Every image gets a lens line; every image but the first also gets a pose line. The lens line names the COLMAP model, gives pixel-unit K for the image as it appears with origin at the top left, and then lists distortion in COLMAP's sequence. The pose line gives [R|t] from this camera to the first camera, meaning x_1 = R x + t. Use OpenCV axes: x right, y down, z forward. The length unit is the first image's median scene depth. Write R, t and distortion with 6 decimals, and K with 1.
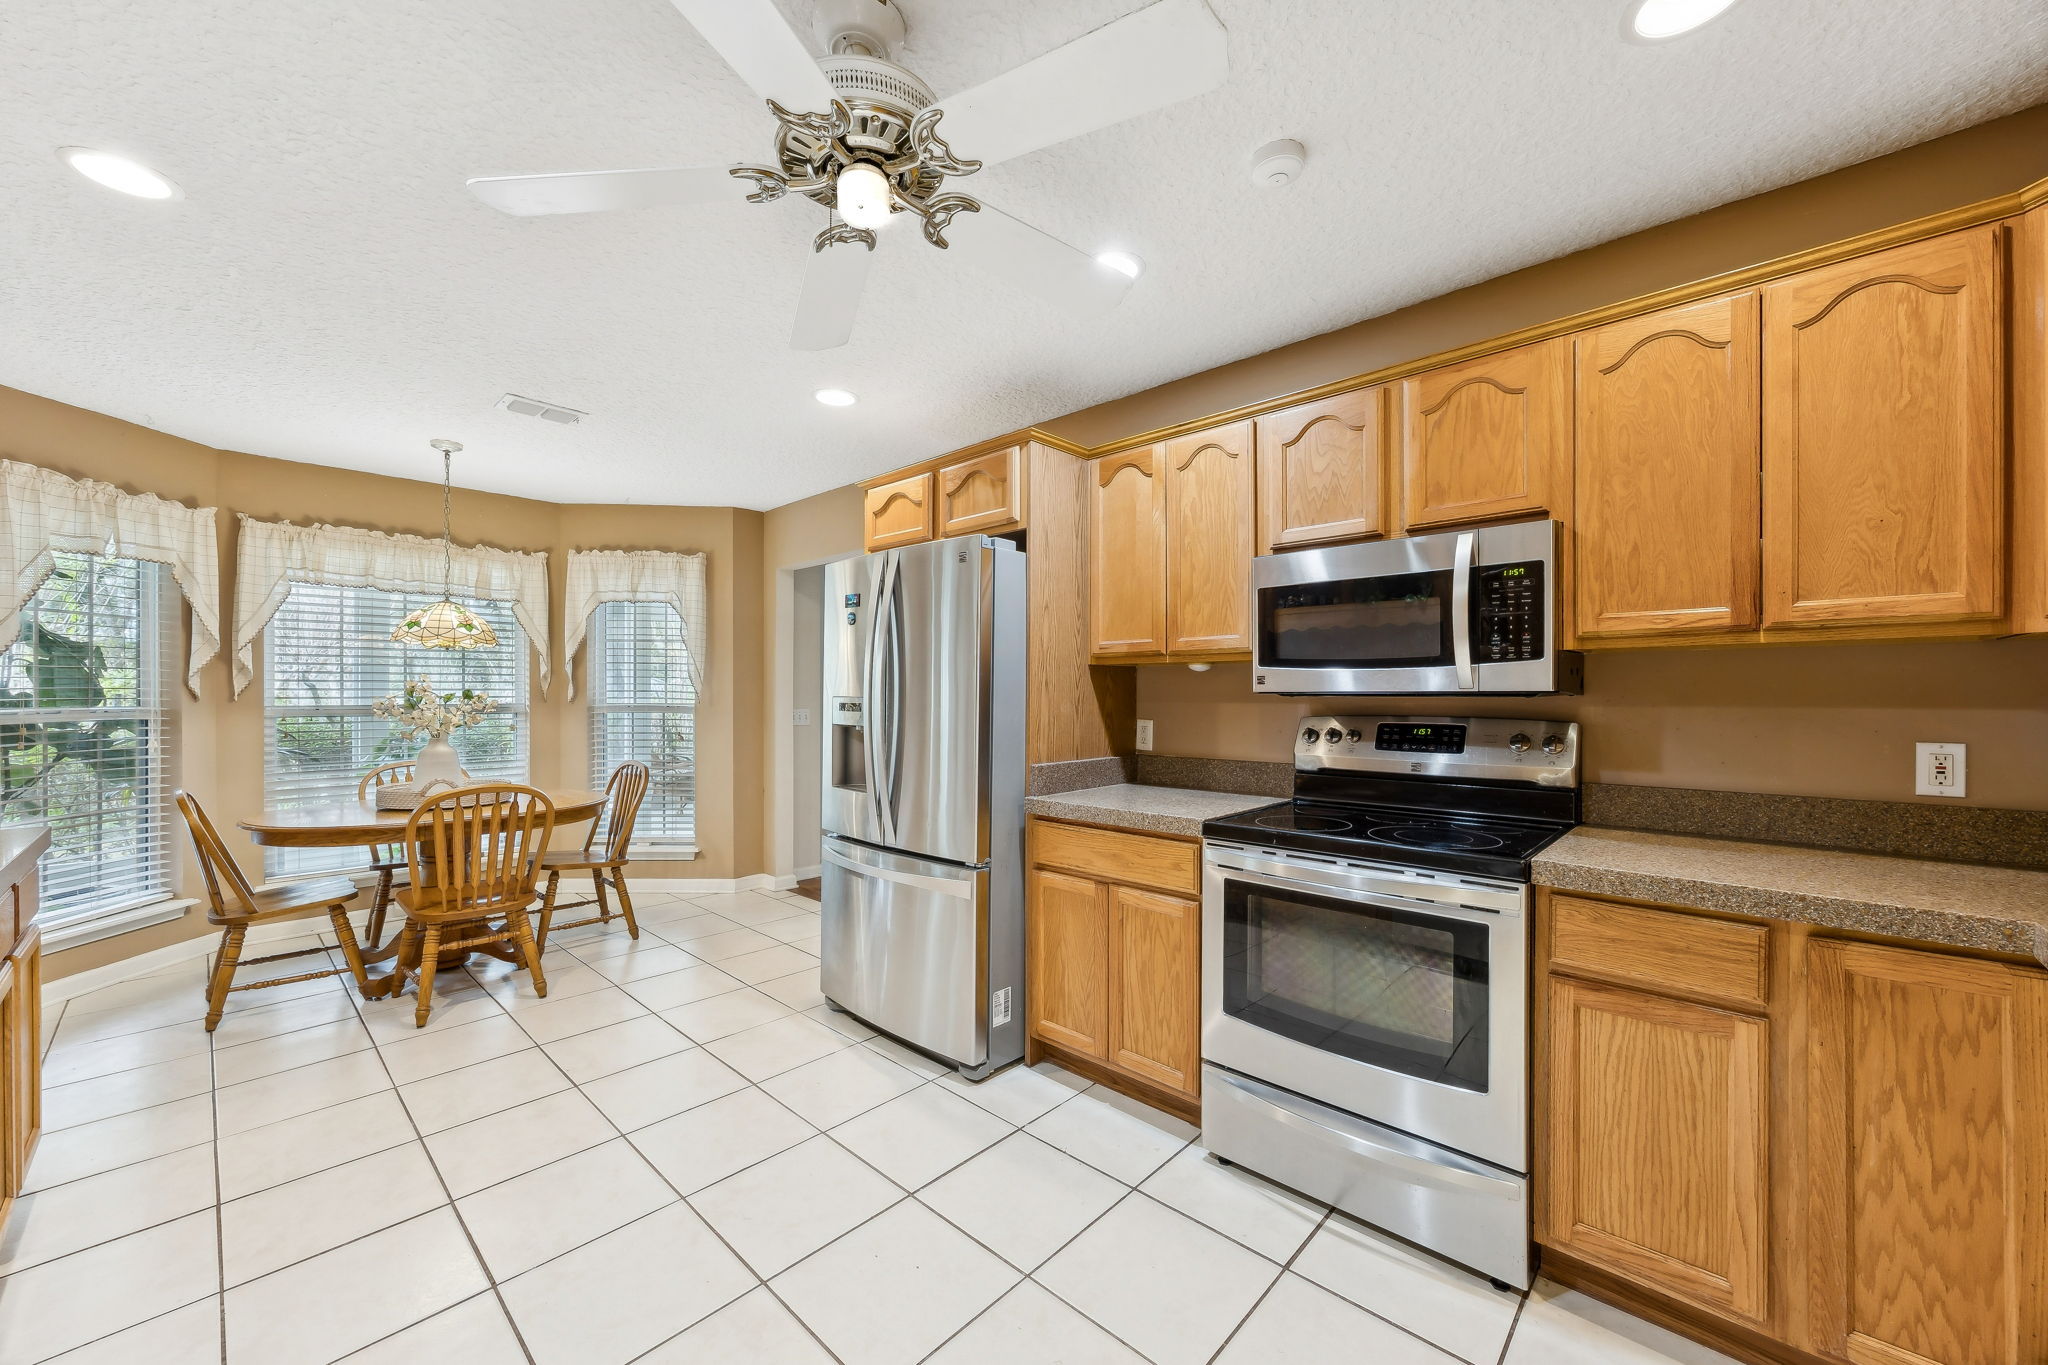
lens RADIAL K [[775.3, 0, 1019.1], [0, 775.3, 695.9], [0, 0, 1]] dist [0.000398, 0.000347]
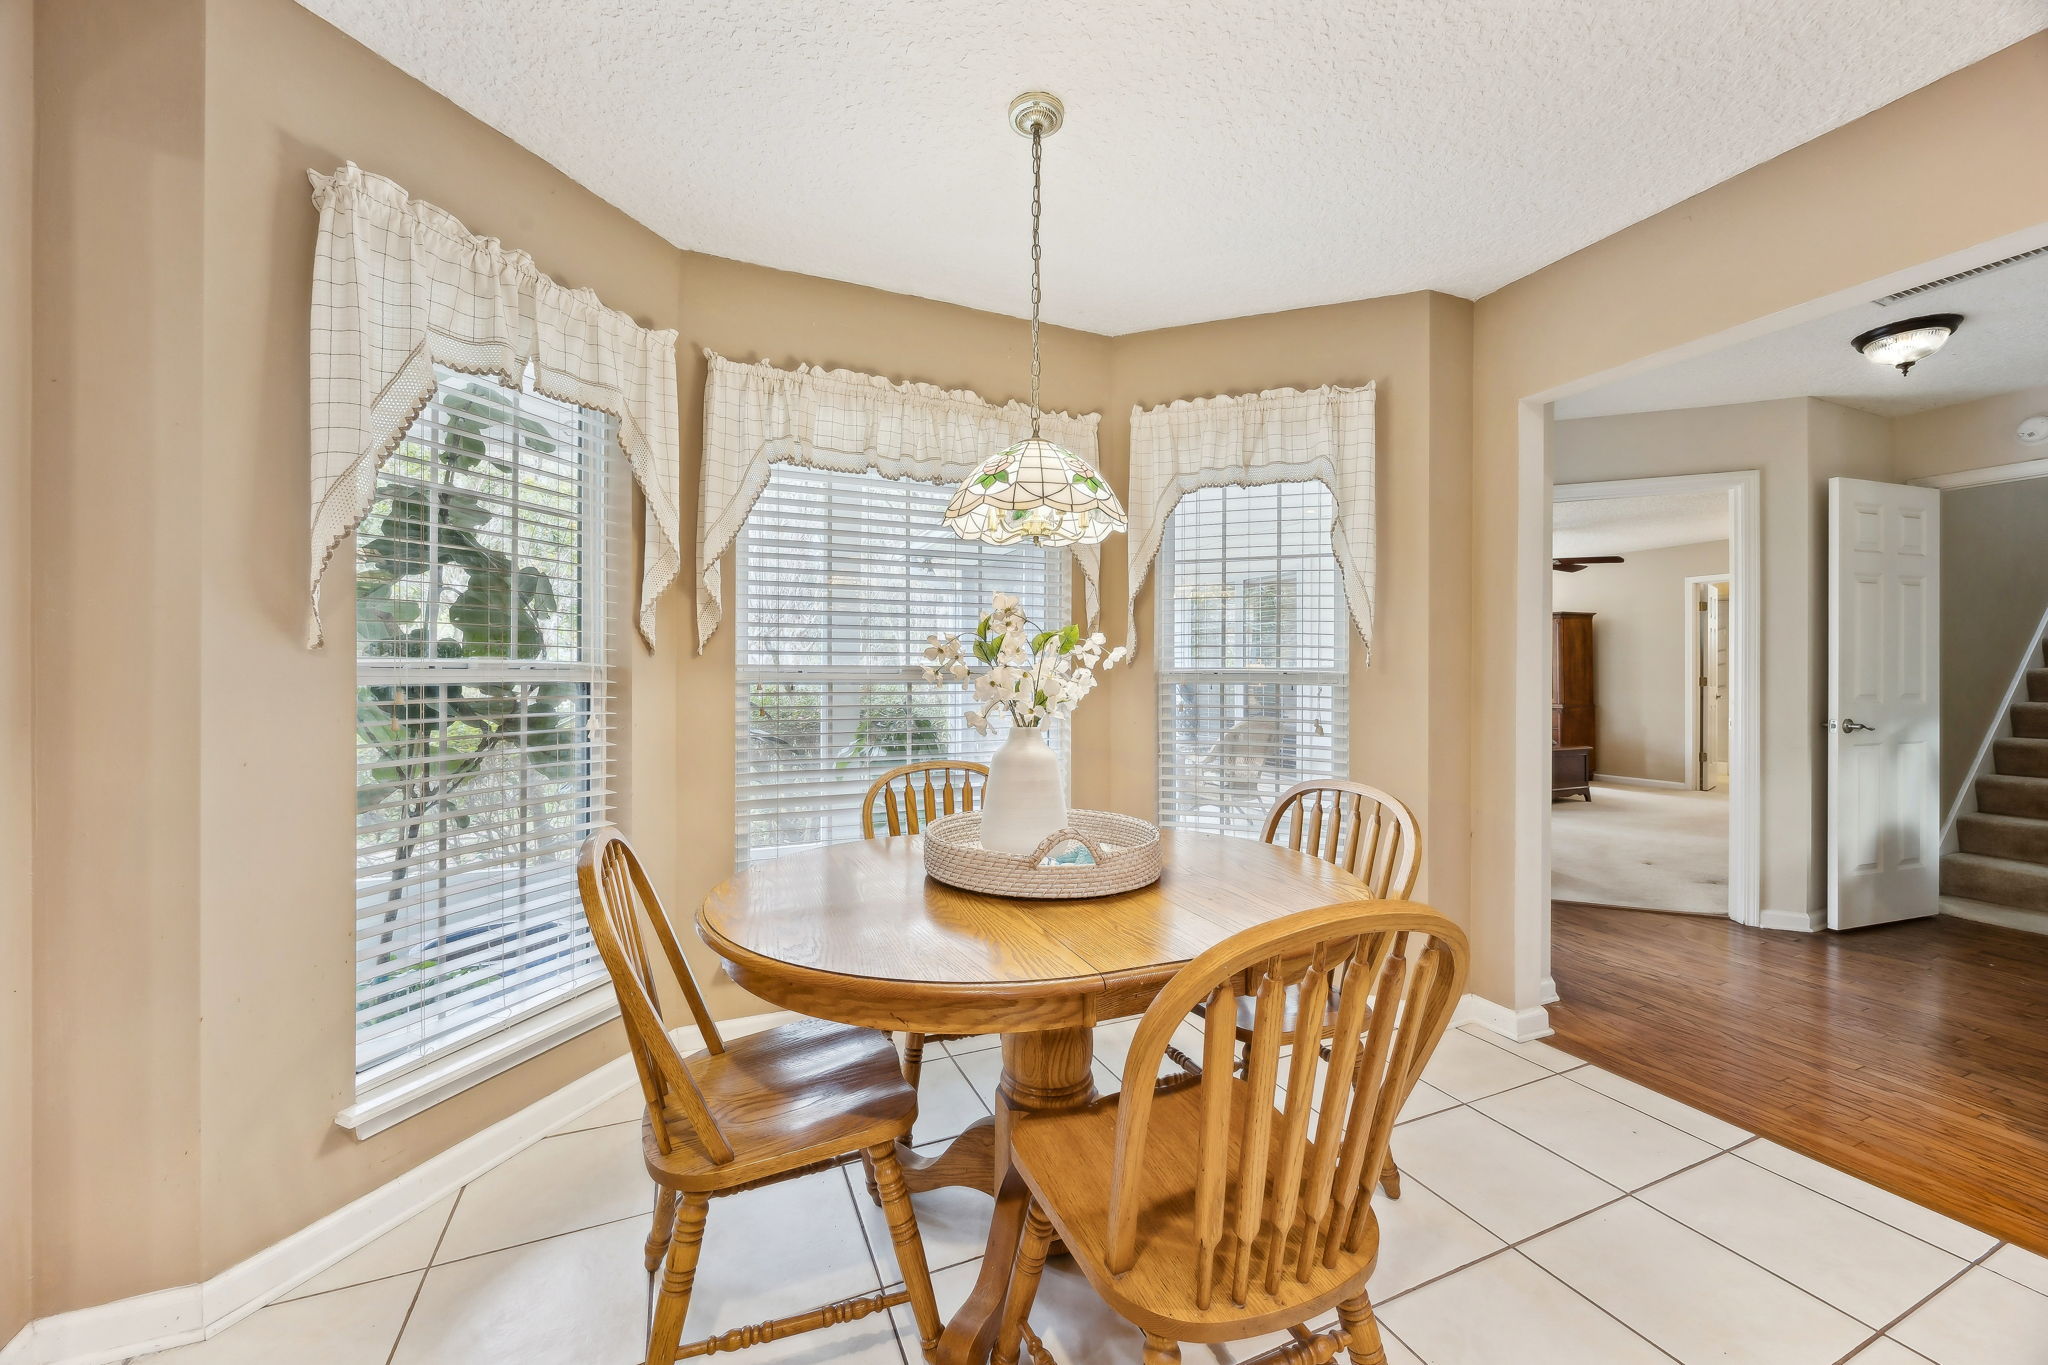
lens RADIAL K [[775.3, 0, 1025.2], [0, 775.3, 674.5], [0, 0, 1]] dist [0.000398, 0.000347]
pose [[0.917643, 0.007625, -0.397333, -0.531711], [-0.007401, 0.999970, 0.002099, 0.018622], [0.397338, 0.001014, 0.917672, 0.540928]]
